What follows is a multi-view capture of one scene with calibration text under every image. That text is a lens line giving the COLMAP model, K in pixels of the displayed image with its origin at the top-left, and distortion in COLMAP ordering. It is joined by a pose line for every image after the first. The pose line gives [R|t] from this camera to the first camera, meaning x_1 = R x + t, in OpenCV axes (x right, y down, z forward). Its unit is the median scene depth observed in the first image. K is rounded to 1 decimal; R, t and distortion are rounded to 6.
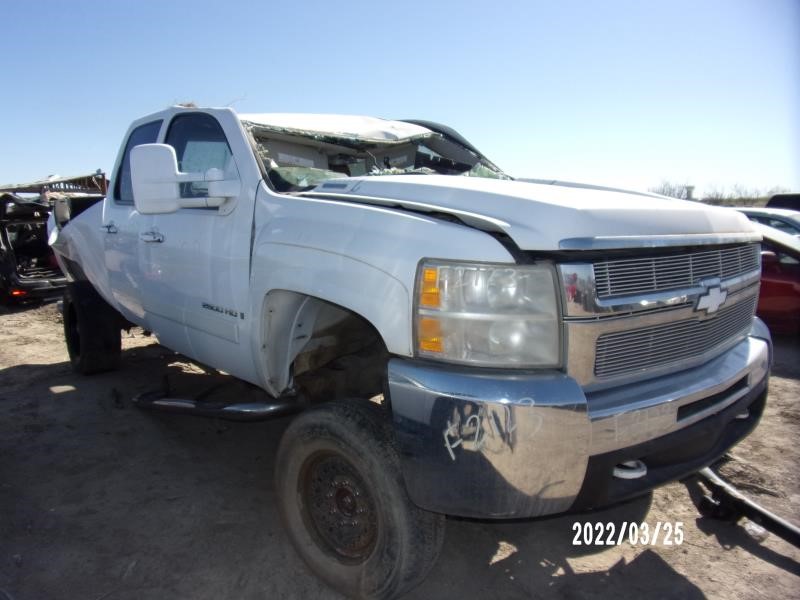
lens RADIAL K [[559.5, 0, 394.8], [0, 559.5, 299.4], [0, 0, 1]] dist [0.009335, 0.003369]
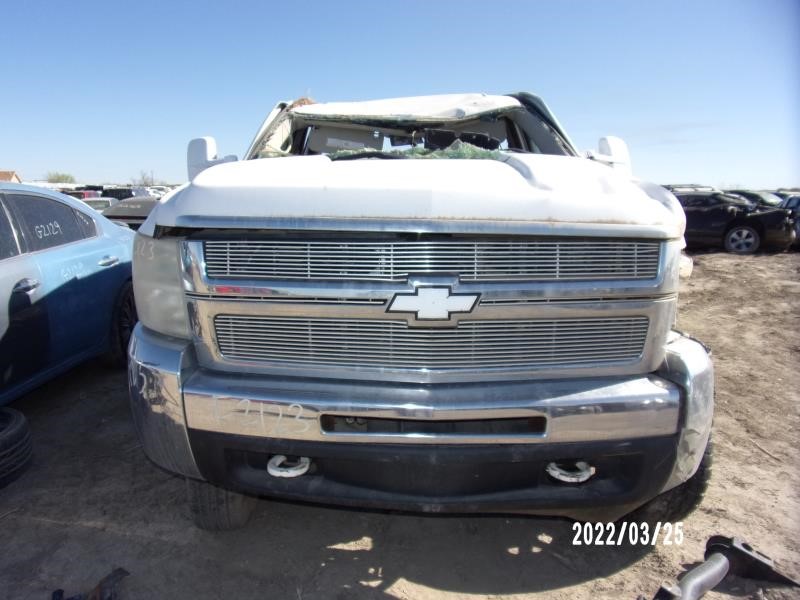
lens RADIAL K [[559.5, 0, 394.9], [0, 559.5, 301.2], [0, 0, 1]] dist [0.009335, 0.003369]
pose [[0.779617, 0.122499, -0.614159, 0.839167], [-0.103984, 0.992391, 0.065942, -0.039694], [0.617564, 0.012453, 0.786422, 0.293890]]
